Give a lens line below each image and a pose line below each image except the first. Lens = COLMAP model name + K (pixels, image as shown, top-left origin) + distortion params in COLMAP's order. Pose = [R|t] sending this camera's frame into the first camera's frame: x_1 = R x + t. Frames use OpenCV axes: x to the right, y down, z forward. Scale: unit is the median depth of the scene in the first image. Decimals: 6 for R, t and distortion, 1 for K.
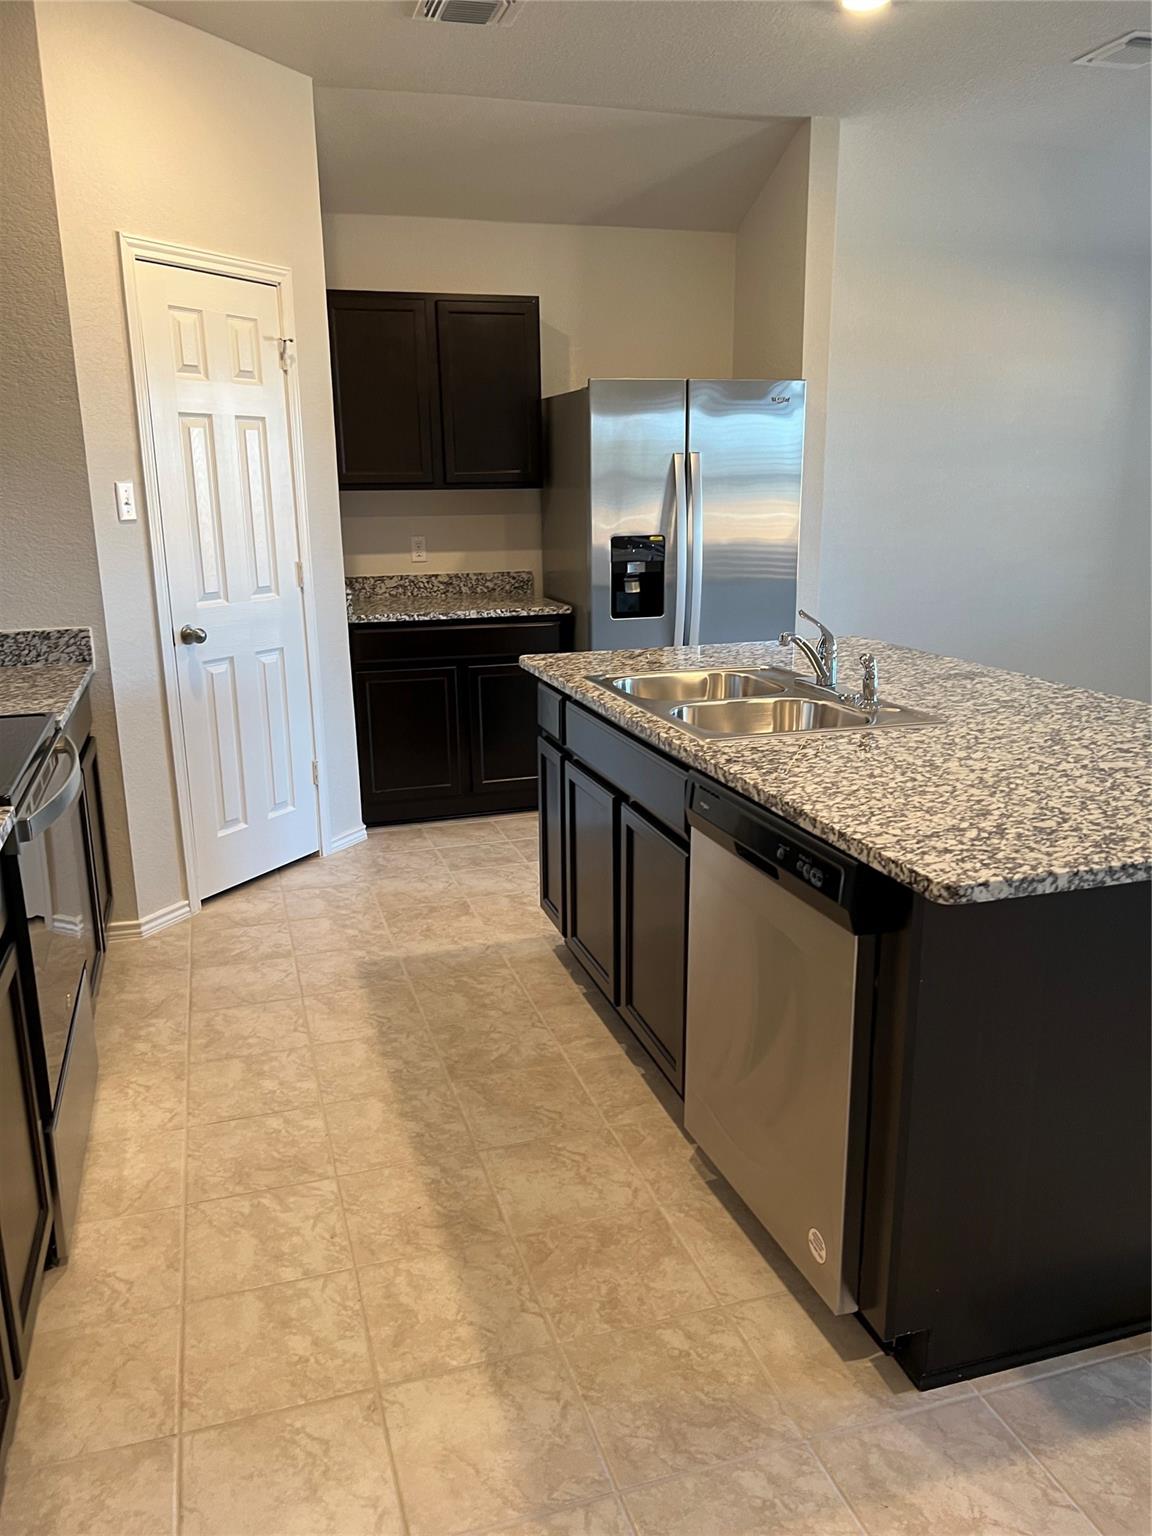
lens RADIAL K [[1150.6, 0, 568.9], [0, 1150.6, 784.3], [0, 0, 1]] dist [0.060150, -0.064859]
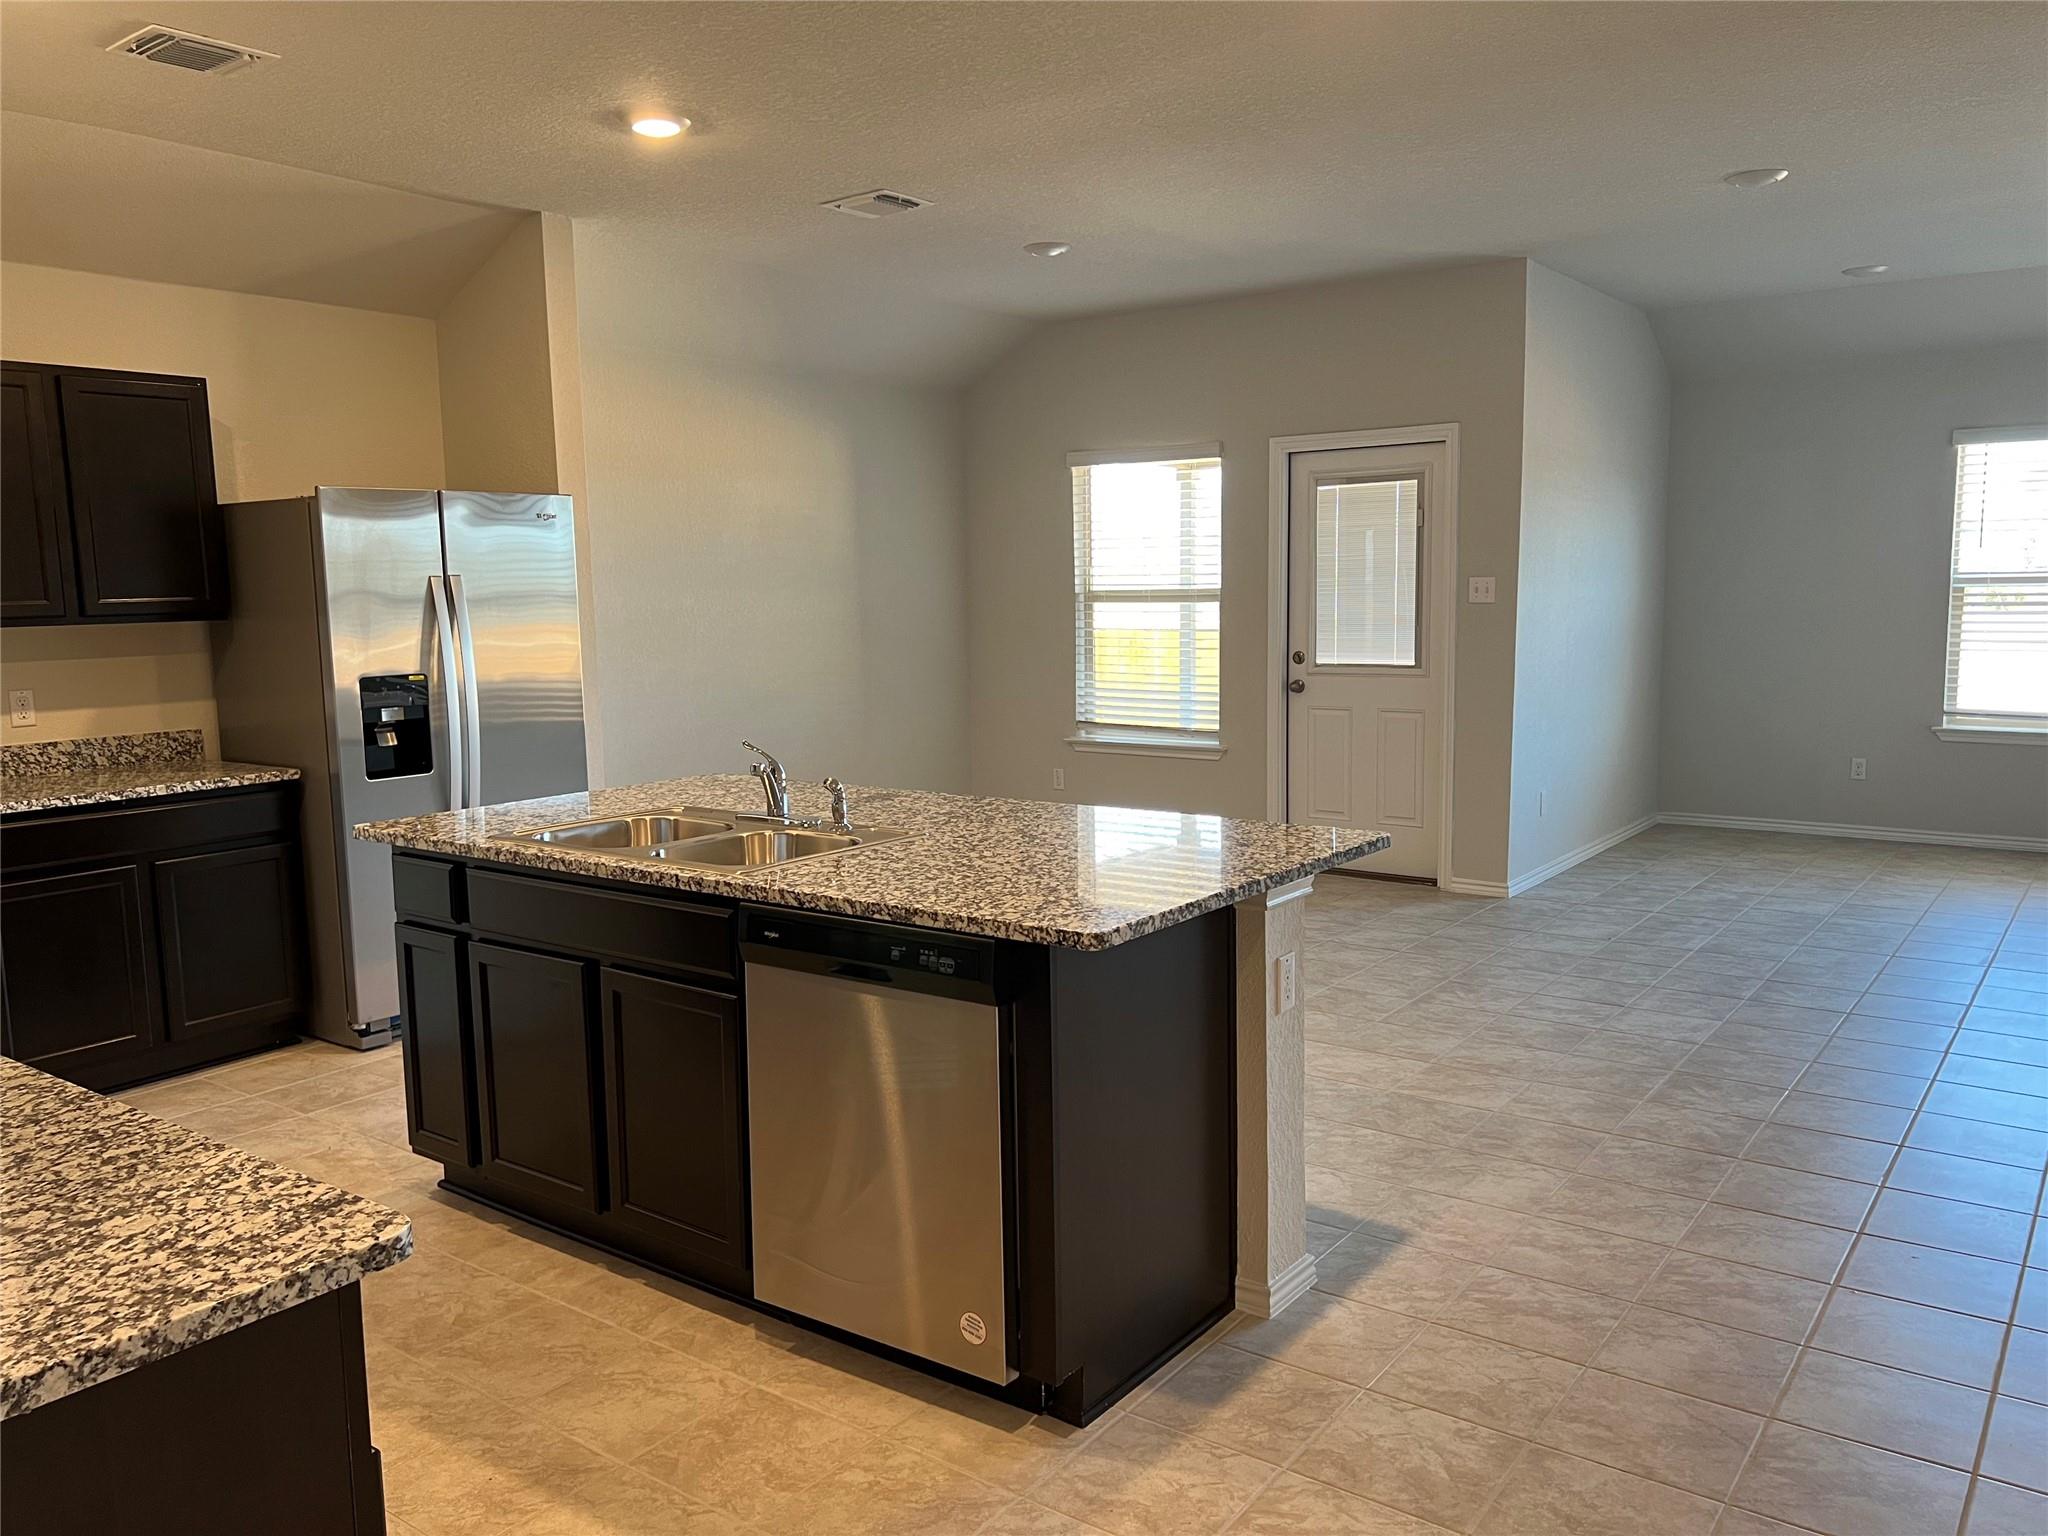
lens RADIAL K [[1548.8, 0, 1024.0], [0, 1548.8, 768.0], [0, 0, 1]] dist [0.067610, -0.082867]
pose [[0.808714, -0.076741, 0.583175, -0.327420], [0.161178, 0.982416, -0.094233, 0.027266], [-0.565689, 0.170203, 0.806862, -0.148742]]
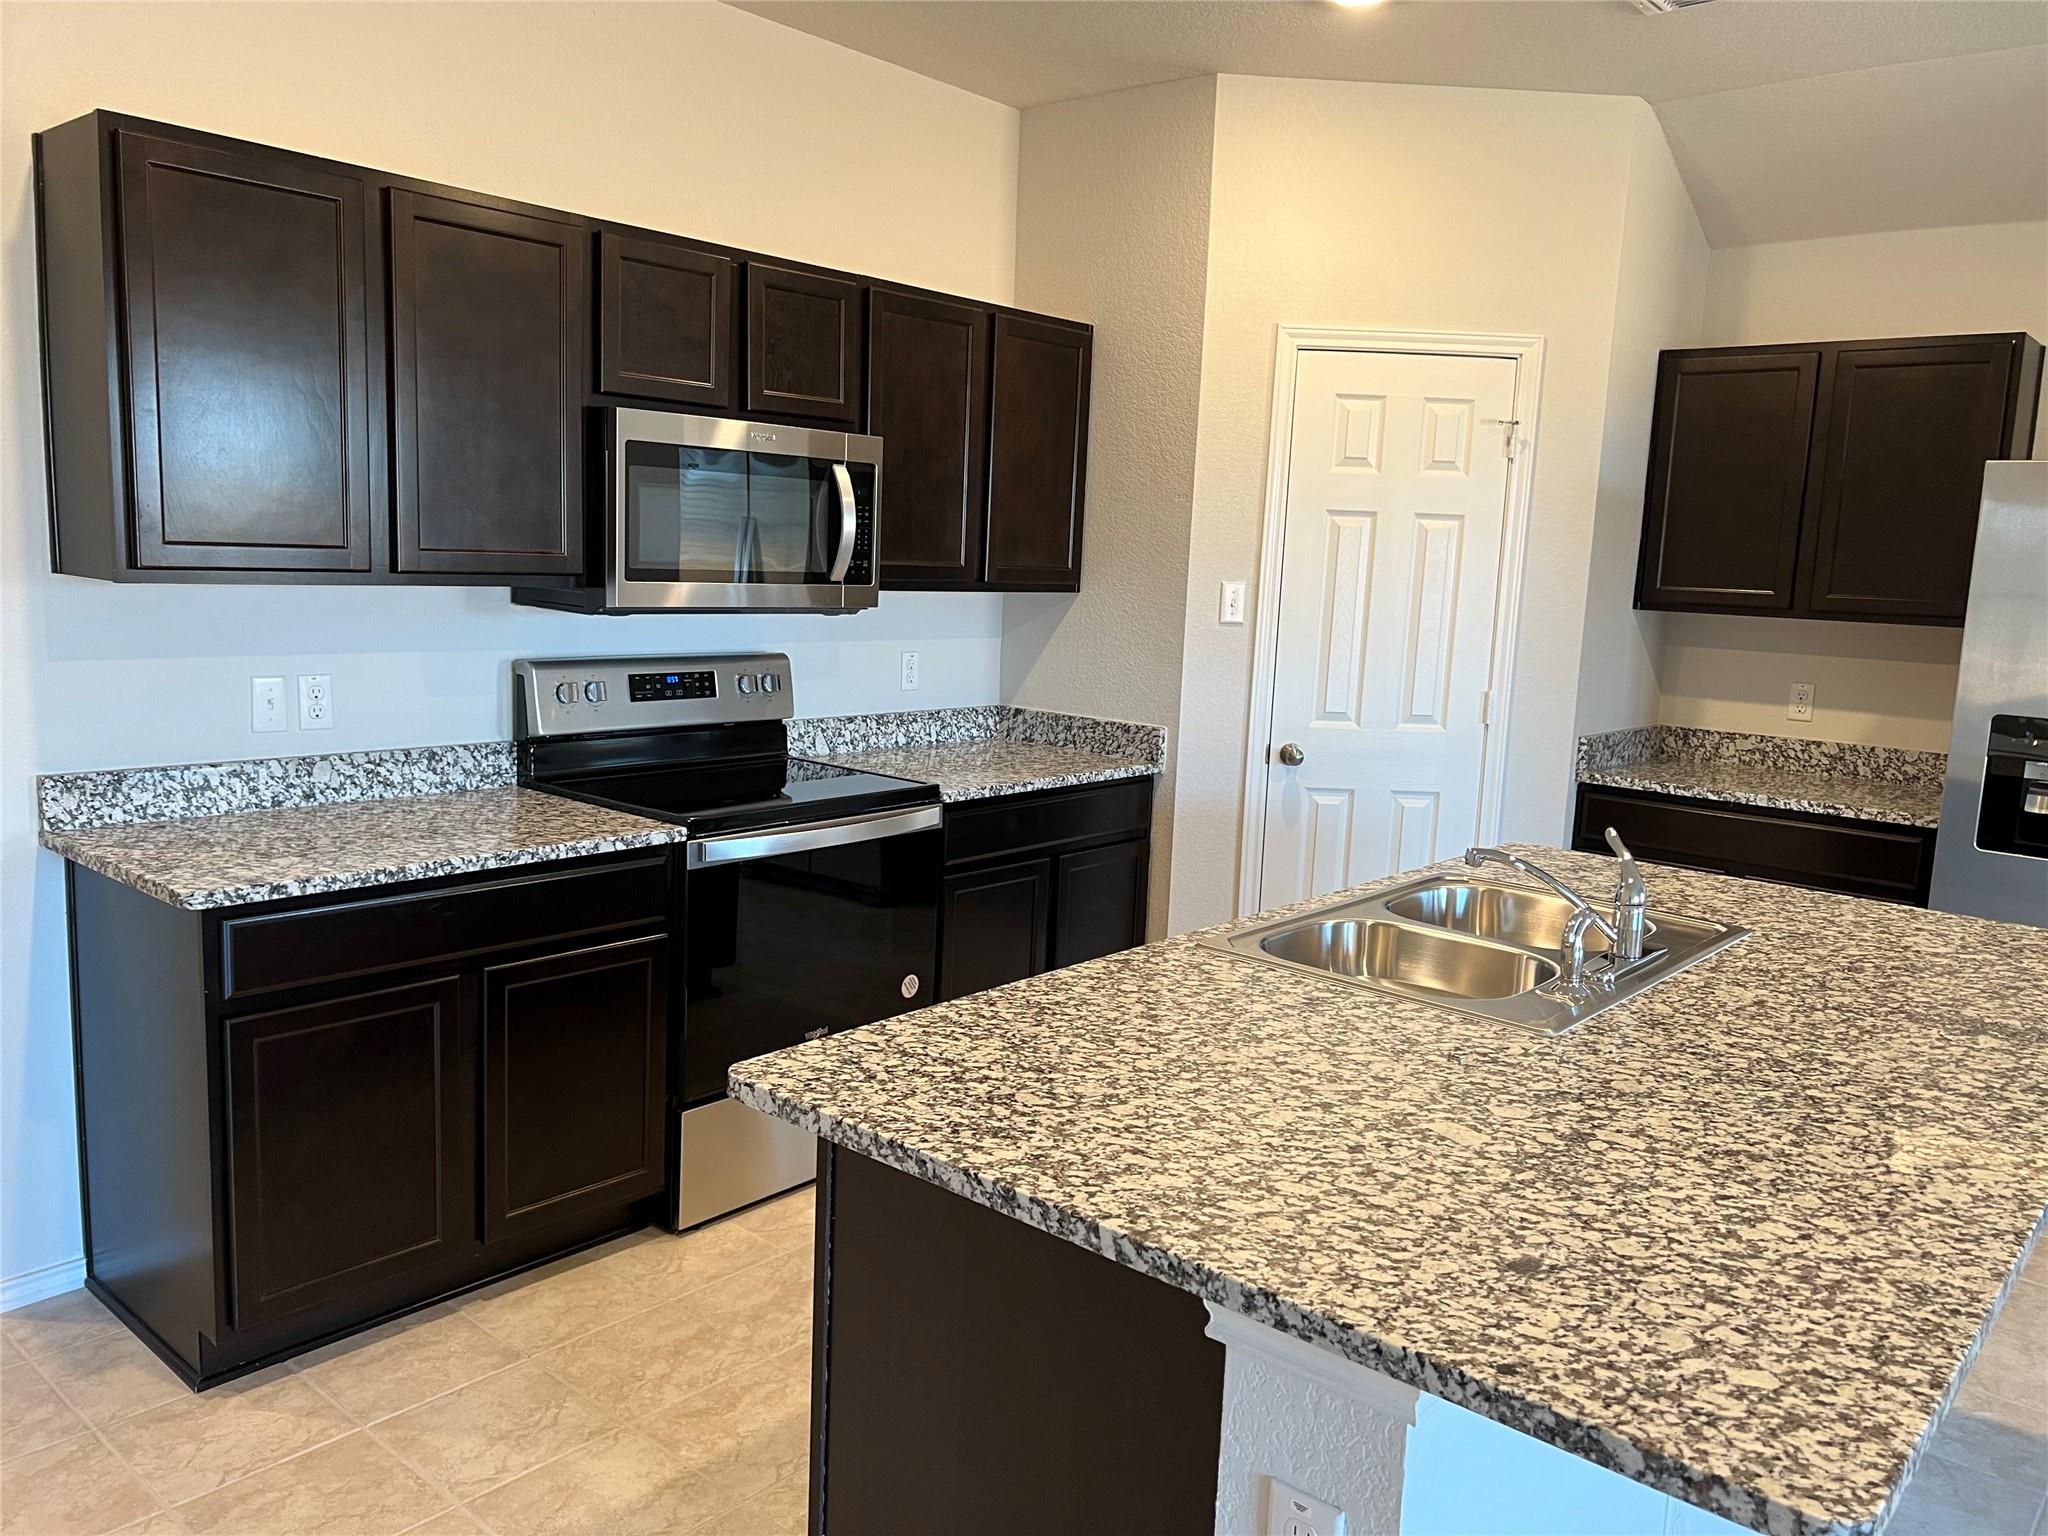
lens RADIAL K [[1534.1, 0, 1019.8], [0, 1534.1, 778.3], [0, 0, 1]] dist [0.060150, -0.064859]
pose [[0.521891, 0.160371, -0.837801, 0.662296], [-0.263705, 0.964389, 0.020332, -0.098561], [0.811227, 0.210321, 0.545597, 0.245844]]
